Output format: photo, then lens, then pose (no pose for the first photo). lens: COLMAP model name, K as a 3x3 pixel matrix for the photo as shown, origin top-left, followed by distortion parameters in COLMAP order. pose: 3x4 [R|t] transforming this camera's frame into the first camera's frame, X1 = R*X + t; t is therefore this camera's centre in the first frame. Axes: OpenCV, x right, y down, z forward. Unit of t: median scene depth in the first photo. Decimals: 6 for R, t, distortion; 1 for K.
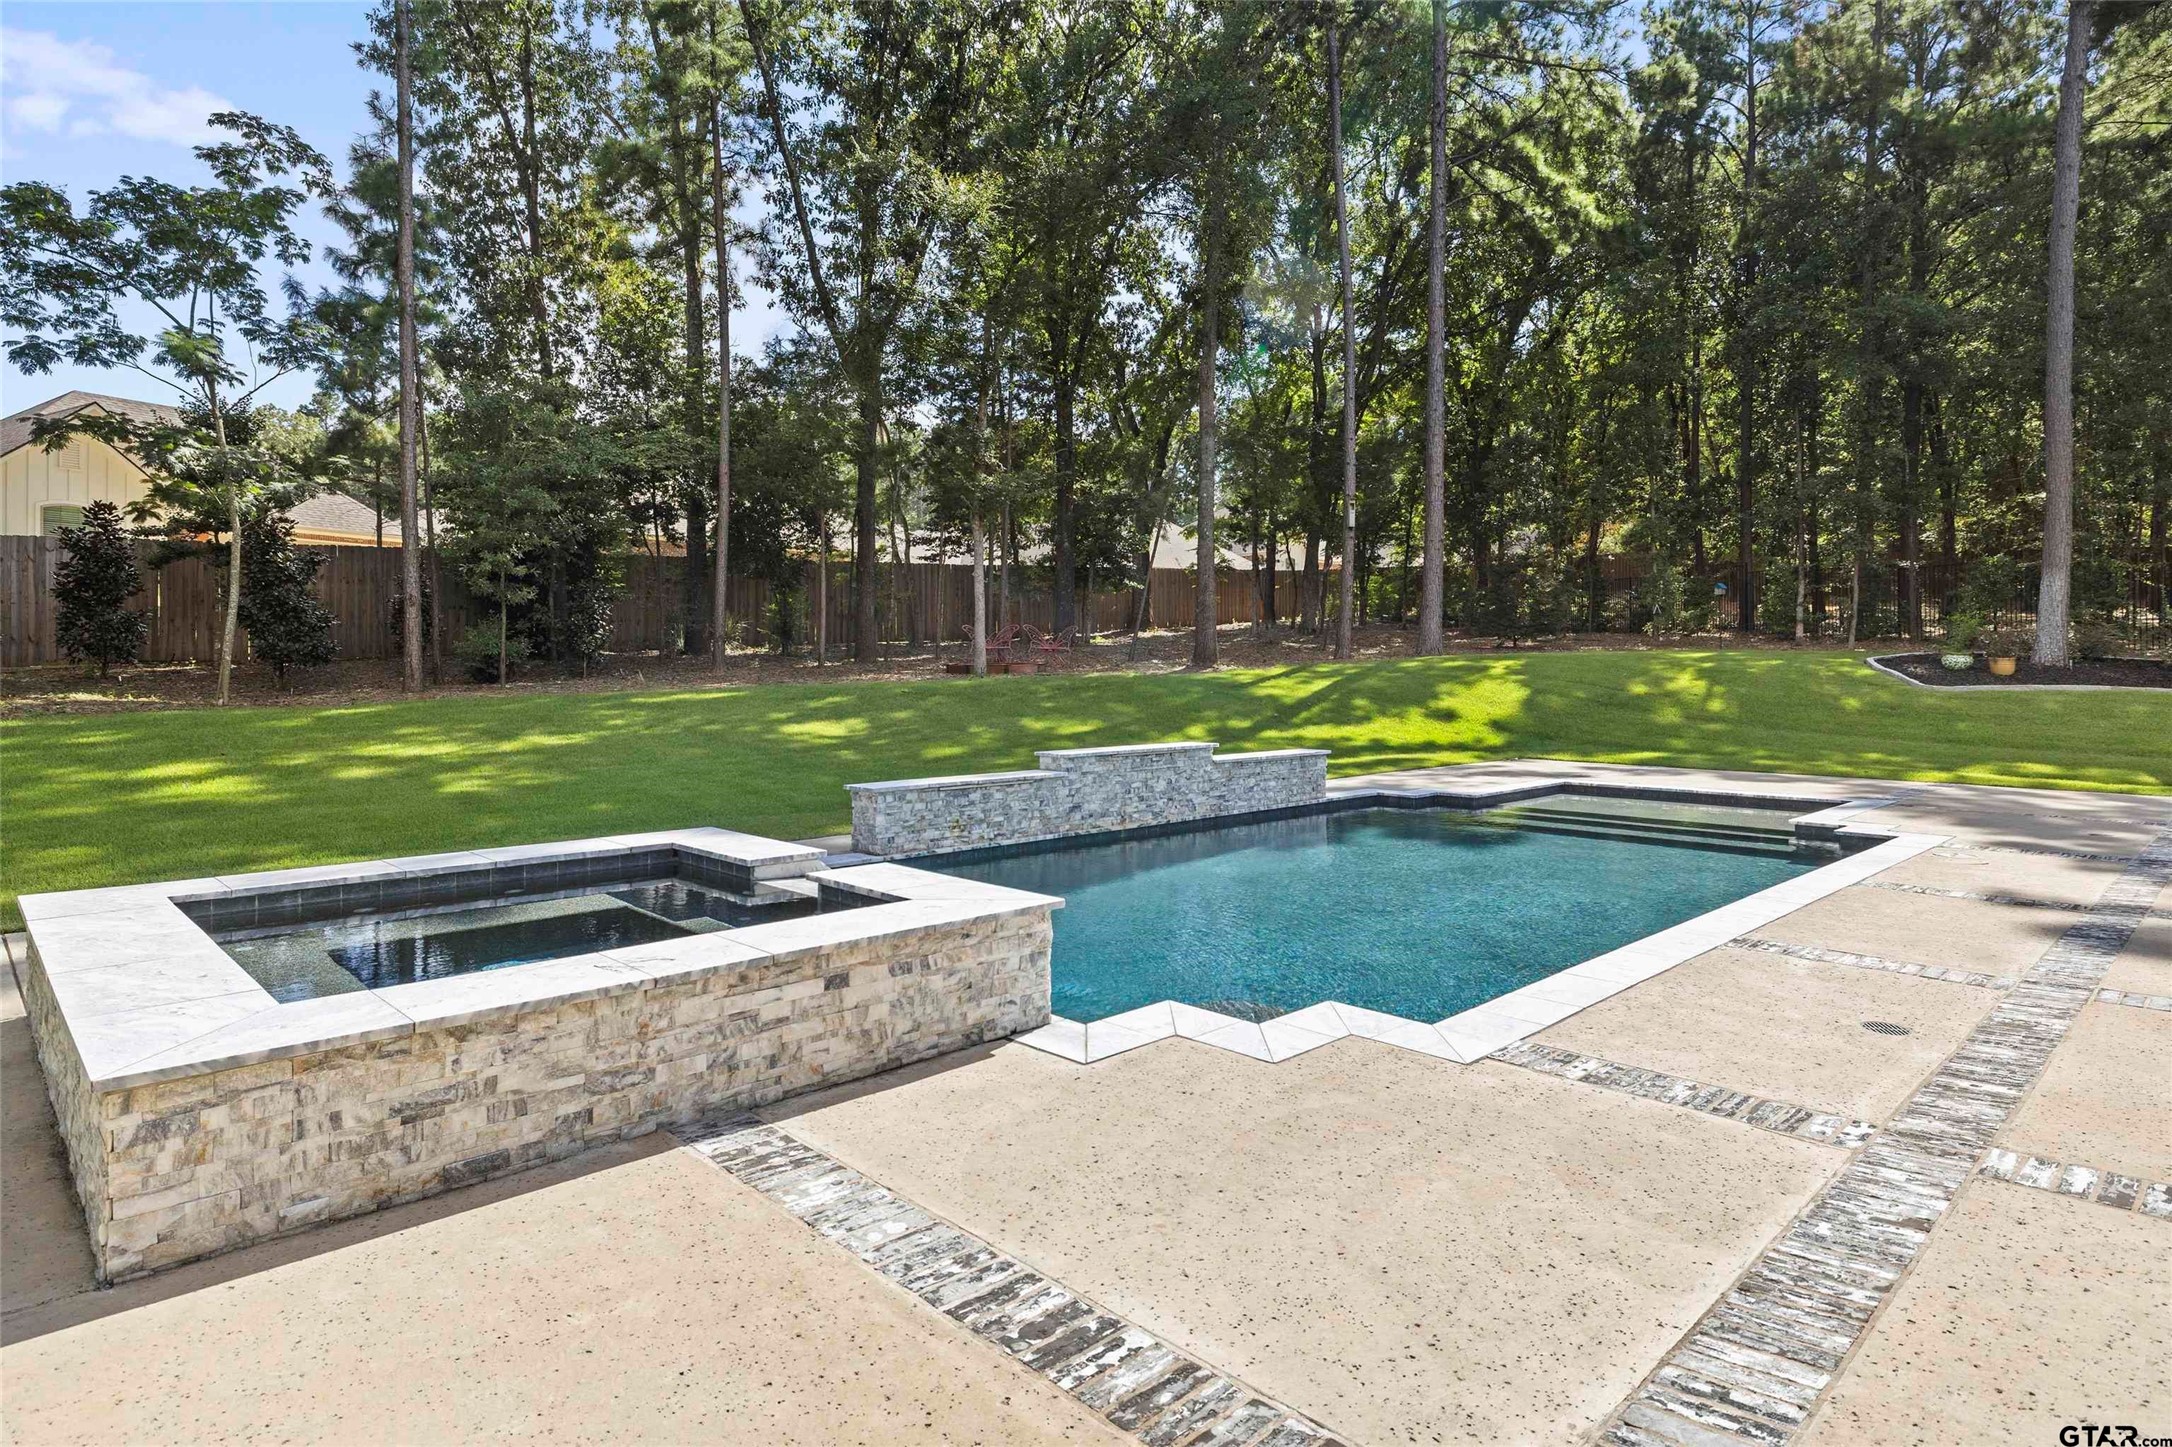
lens RADIAL K [[1189.4, 0, 1084.3], [0, 1189.4, 658.2], [0, 0, 1]] dist [0.004562, 0.000492]
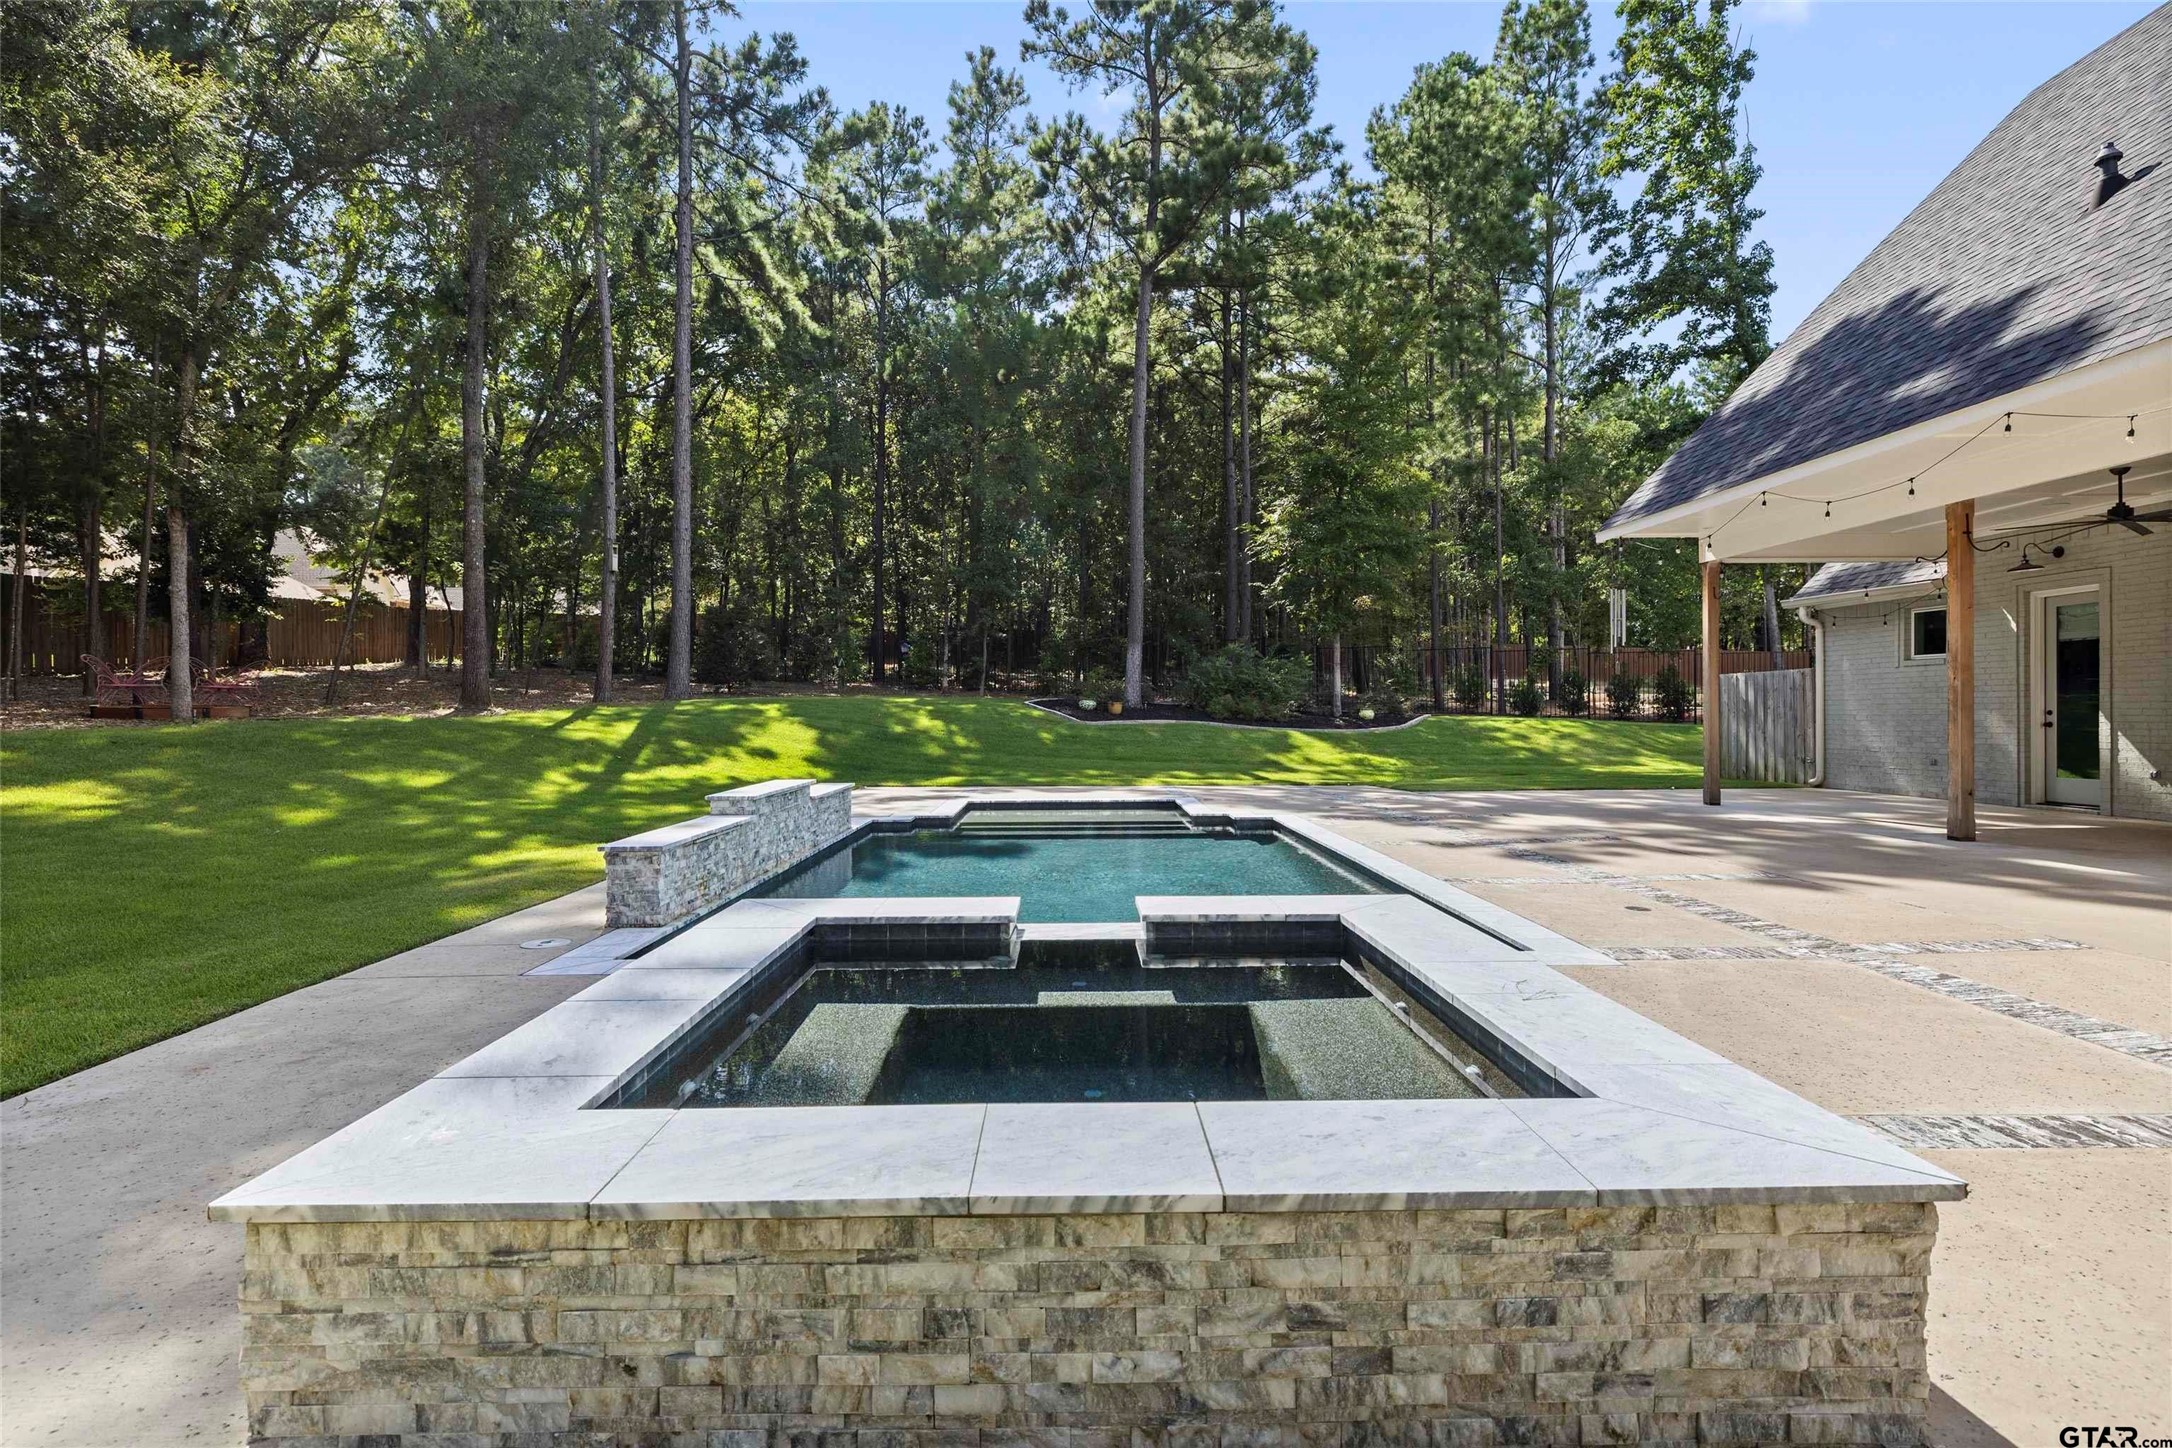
lens RADIAL K [[1066.9, 0, 1092.4], [0, 1066.9, 718.4], [0, 0, 1]] dist [0.003062, 0.000017]
pose [[0.682610, -0.007783, 0.730741, -0.217962], [-0.001024, 0.999932, 0.011607, 0.004632], [-0.730782, -0.008671, 0.682556, 0.117768]]
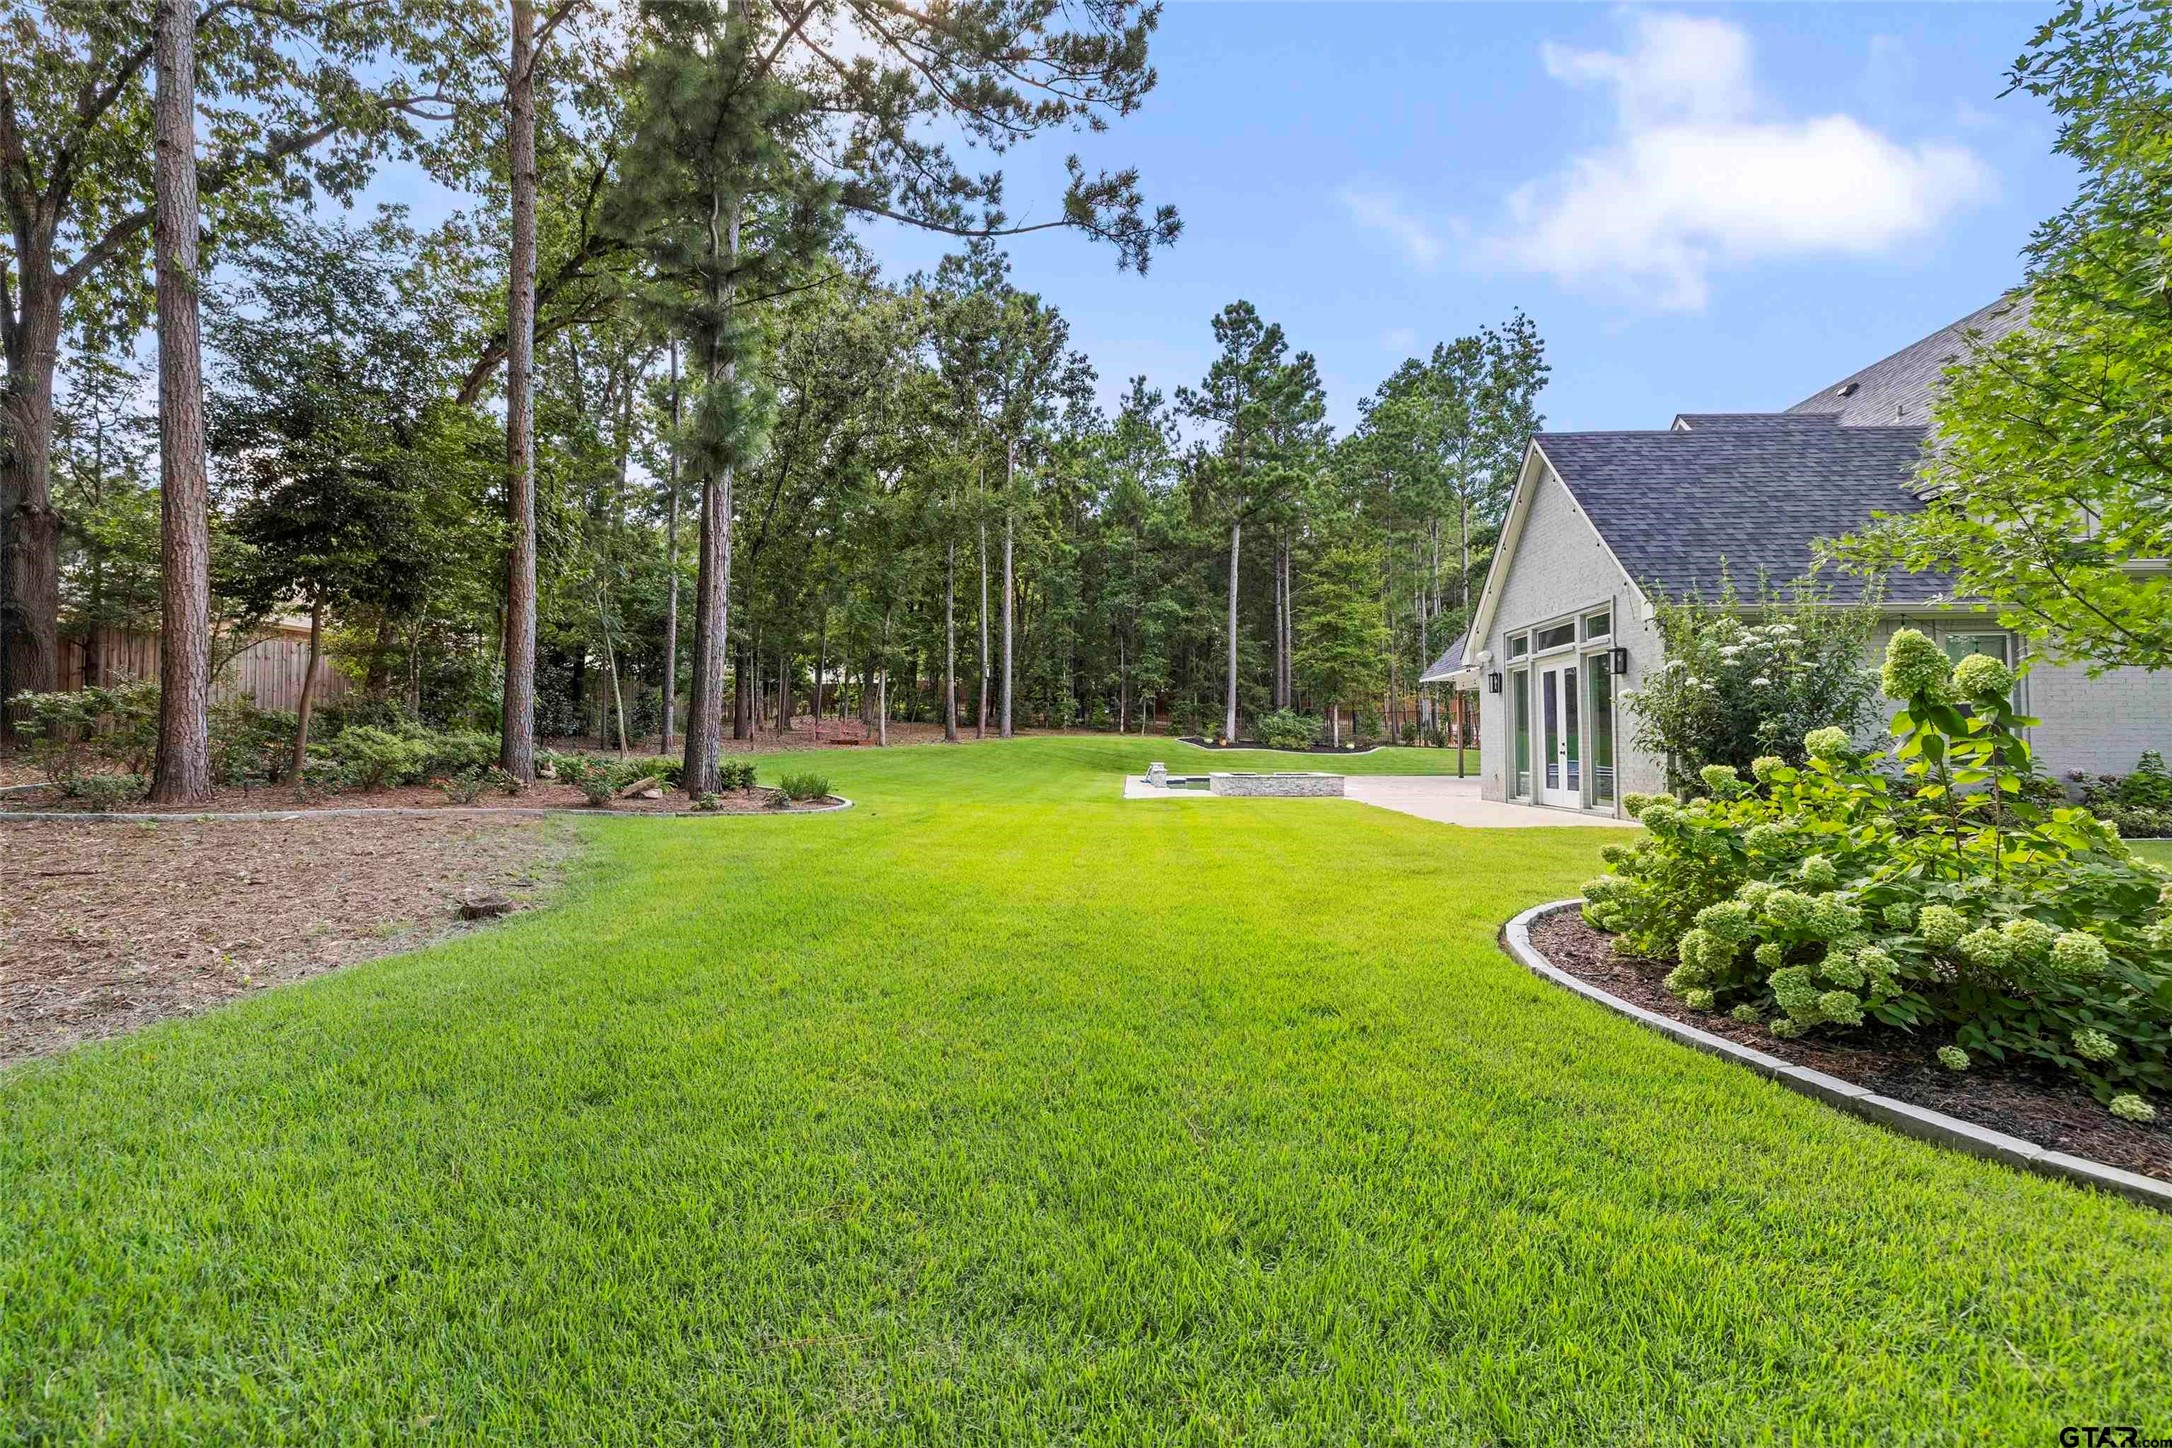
lens RADIAL K [[911.7, 0, 1072.2], [0, 911.7, 730.3], [0, 0, 1]] dist [-0.000497, -0.000288]
pose [[0.749265, 0.007413, 0.662229, -1.065720], [-0.001724, 0.999956, -0.009242, -0.002745], [-0.662268, 0.005783, 0.749244, -0.492483]]
